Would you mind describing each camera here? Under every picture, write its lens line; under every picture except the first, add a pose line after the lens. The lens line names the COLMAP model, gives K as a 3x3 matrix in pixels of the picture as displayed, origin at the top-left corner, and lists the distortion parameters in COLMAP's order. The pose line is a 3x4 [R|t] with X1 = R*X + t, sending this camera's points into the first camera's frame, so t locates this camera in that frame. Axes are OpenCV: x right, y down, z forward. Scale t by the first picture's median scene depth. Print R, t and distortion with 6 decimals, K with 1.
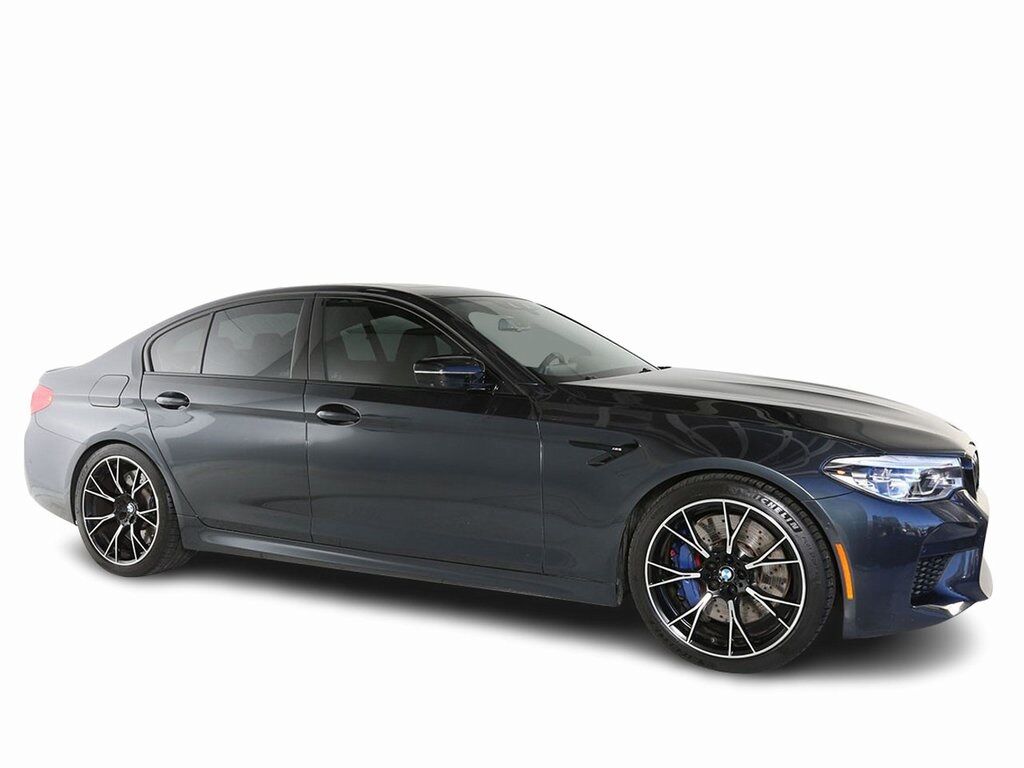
lens RADIAL K [[901.6, 0, 511.3], [0, 901.6, 384.1], [0, 0, 1]] dist [-0.048231, -0.005013]
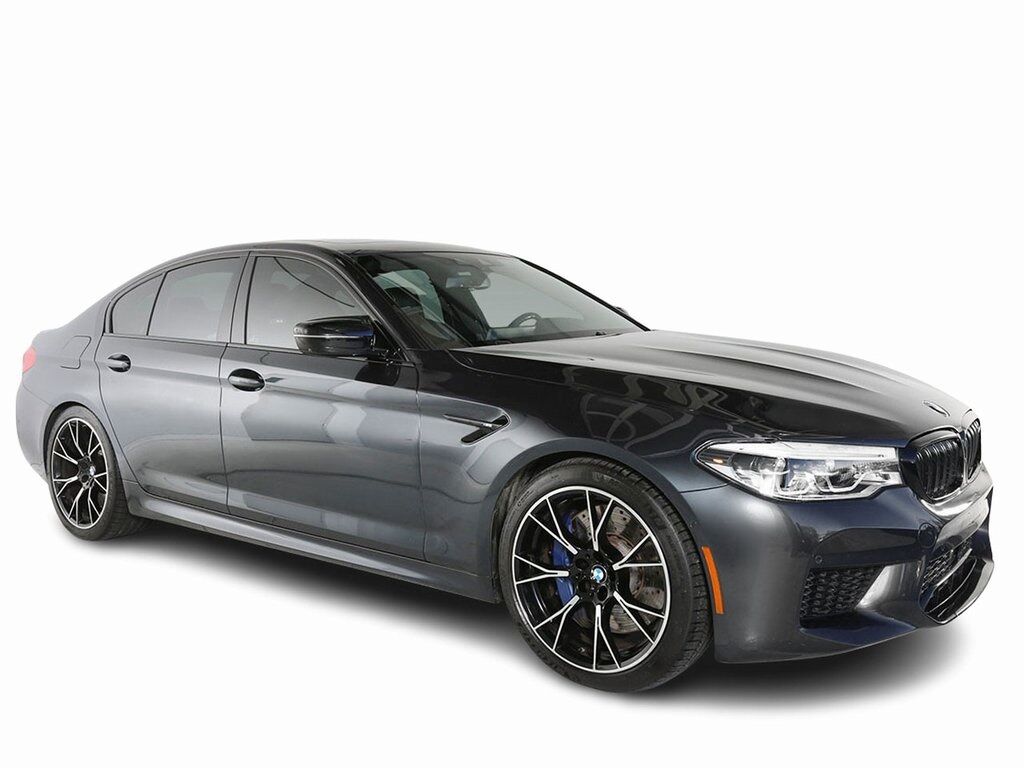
lens RADIAL K [[965.8, 0, 519.5], [0, 965.8, 374.8], [0, 0, 1]] dist [-0.069198, 0.000000]
pose [[0.980129, 0.016381, -0.197686, 0.307683], [-0.011244, 0.999570, 0.027078, -0.002180], [0.198044, -0.024317, 0.979891, 0.081232]]
